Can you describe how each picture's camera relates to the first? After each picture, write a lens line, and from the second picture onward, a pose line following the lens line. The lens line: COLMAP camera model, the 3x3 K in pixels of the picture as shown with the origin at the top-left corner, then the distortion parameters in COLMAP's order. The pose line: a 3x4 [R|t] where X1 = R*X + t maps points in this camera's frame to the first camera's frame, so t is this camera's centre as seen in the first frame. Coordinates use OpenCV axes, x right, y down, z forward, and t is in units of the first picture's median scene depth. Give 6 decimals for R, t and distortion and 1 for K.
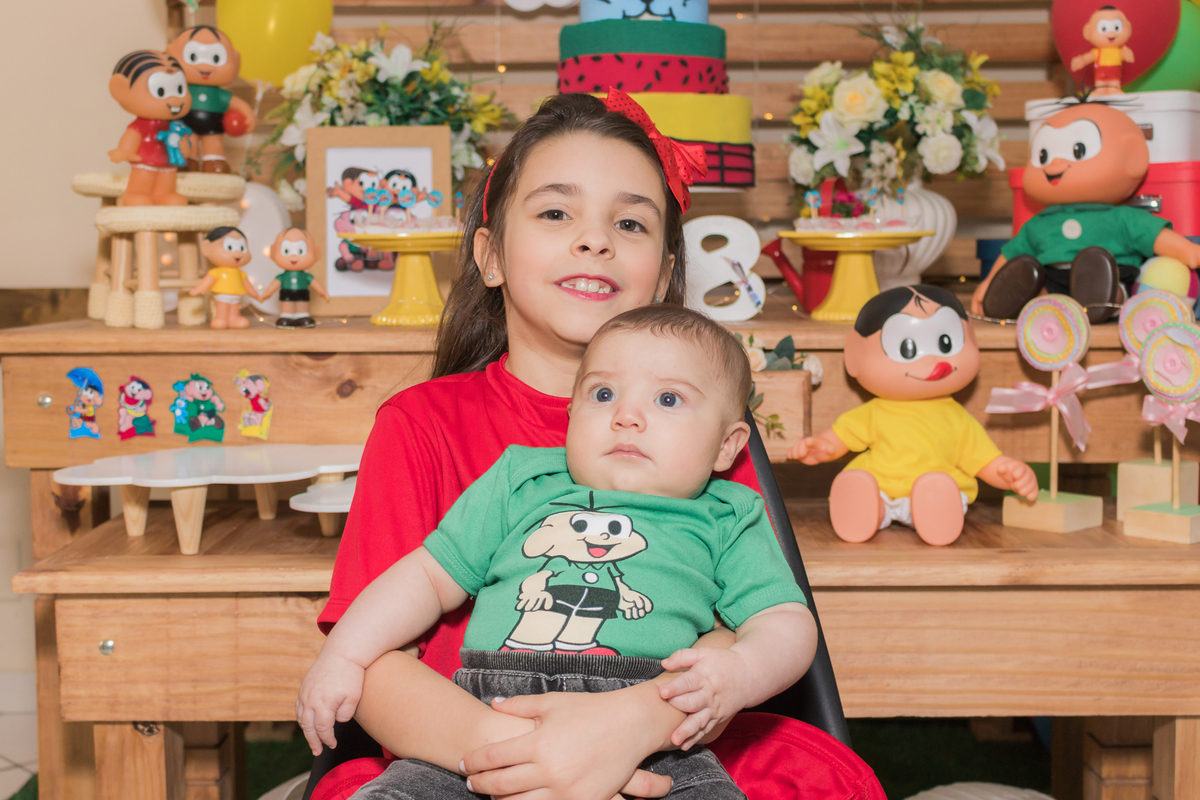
lens RADIAL K [[1678.4, 0, 583.4], [0, 1678.4, 417.3], [0, 0, 1]] dist [0.017110, 0.047699]
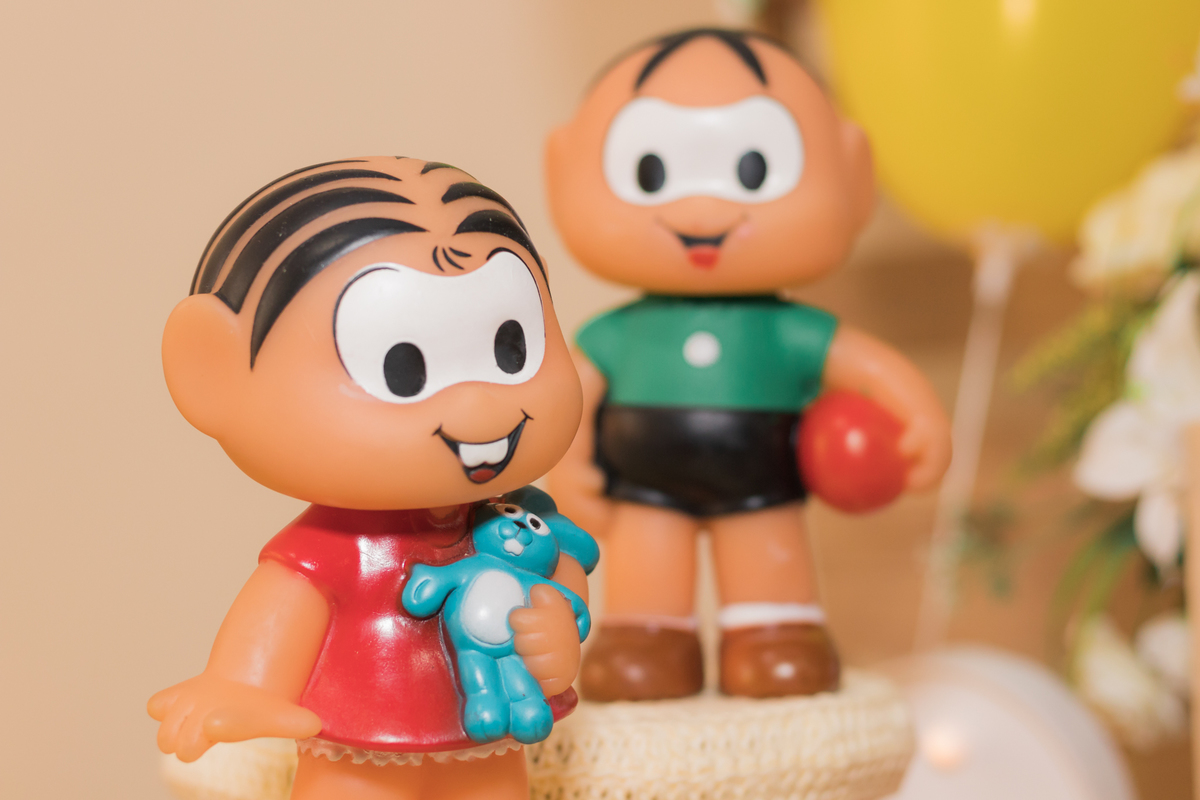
lens RADIAL K [[2934.3, 0, 601.8], [0, 2934.3, 402.7], [0, 0, 1]] dist [-0.000643, 0.666665]
pose [[0.934394, -0.057949, -0.351496, -0.105669], [0.013585, 0.991759, -0.127392, -0.135996], [0.355981, 0.114259, 0.927482, 0.647812]]
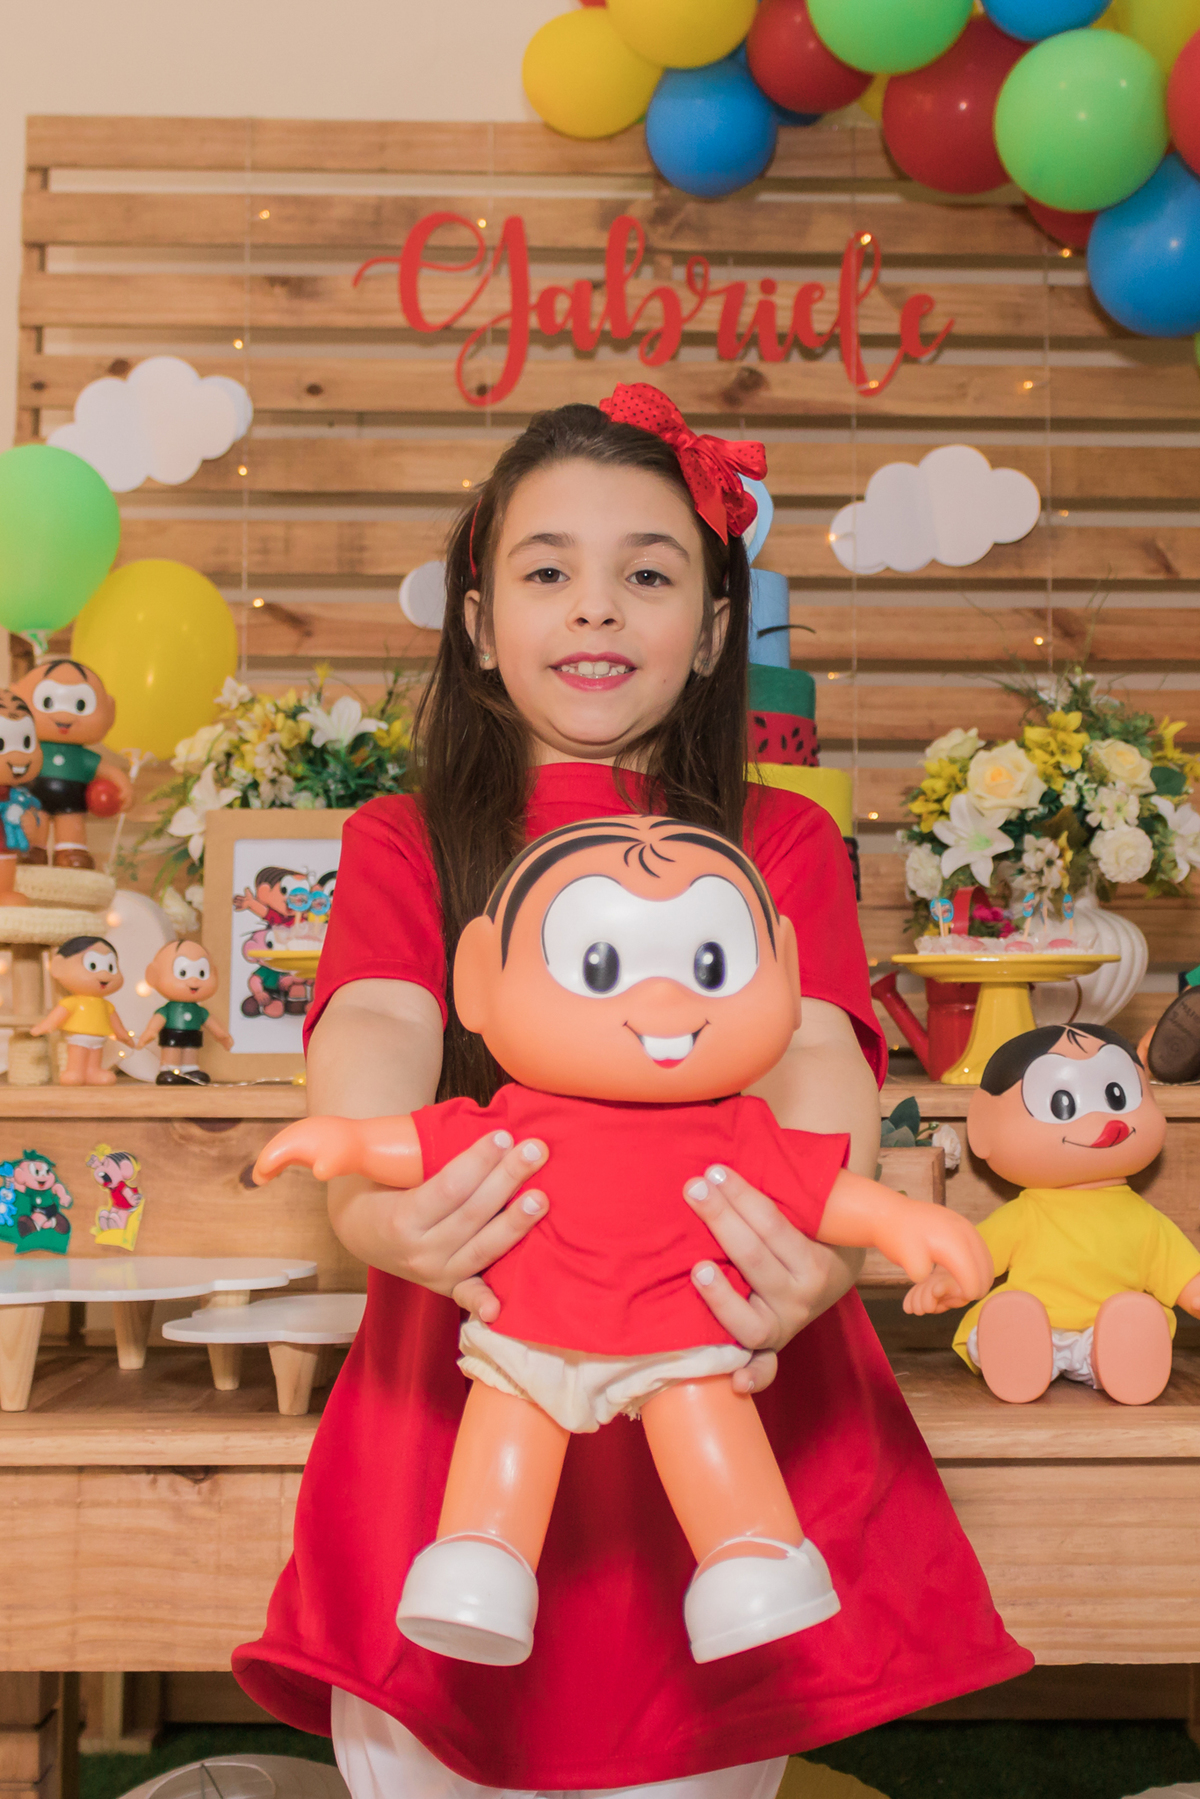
lens RADIAL K [[2468.8, 0, 658.9], [0, 2468.8, 901.3], [0, 0, 1]] dist [-0.015216, 0.041157]
pose [[0.999691, 0.007858, 0.023589, -0.003160], [-0.003892, 0.986510, -0.163653, 0.032404], [-0.024557, 0.163510, 0.986236, 0.003461]]
